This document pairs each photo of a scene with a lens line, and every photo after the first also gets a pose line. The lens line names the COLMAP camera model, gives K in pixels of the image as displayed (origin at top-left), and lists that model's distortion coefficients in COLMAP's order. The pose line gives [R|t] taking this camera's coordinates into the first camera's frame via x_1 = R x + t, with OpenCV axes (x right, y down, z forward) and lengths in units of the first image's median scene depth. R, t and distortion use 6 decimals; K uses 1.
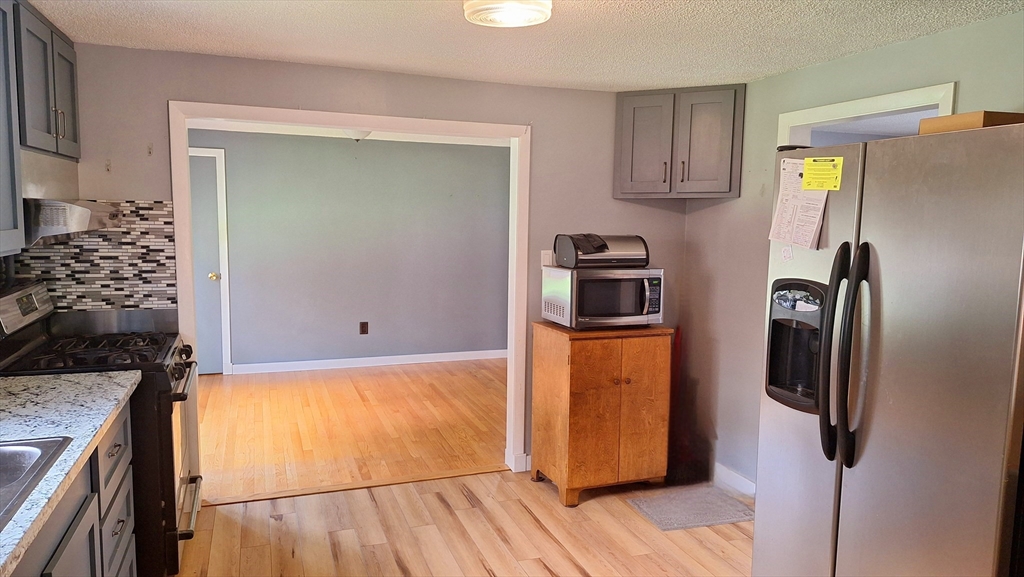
lens RADIAL K [[710.0, 0, 513.9], [0, 710.0, 288.6], [0, 0, 1]] dist [0.010595, -0.002377]
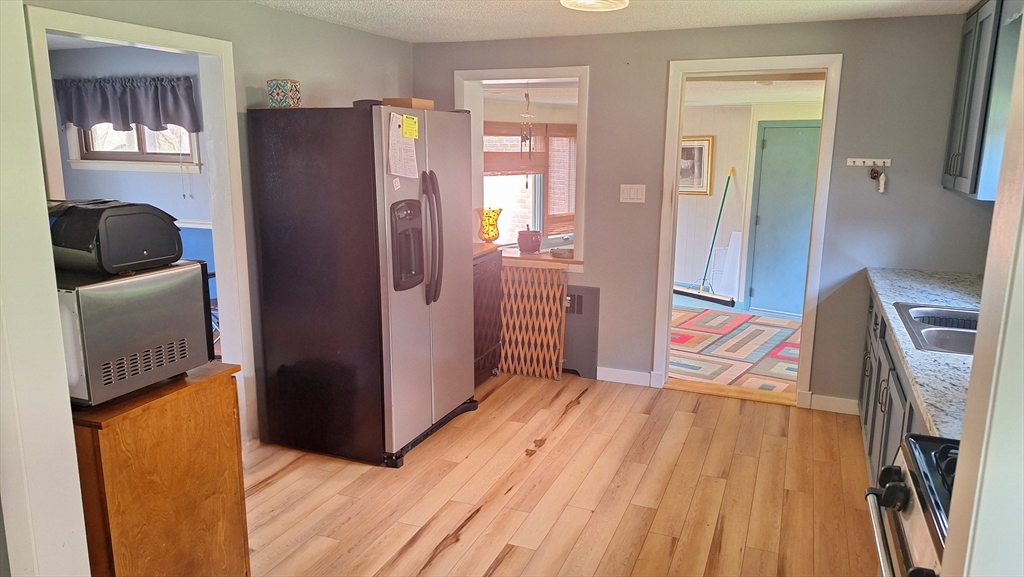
lens RADIAL K [[710.0, 0, 511.6], [0, 710.0, 289.9], [0, 0, 1]] dist [0.010595, -0.002377]
pose [[-0.731879, -0.159841, 0.662423, -0.775004], [0.053247, 0.955714, 0.289441, -0.258063], [-0.679351, 0.247108, -0.690955, 1.997279]]
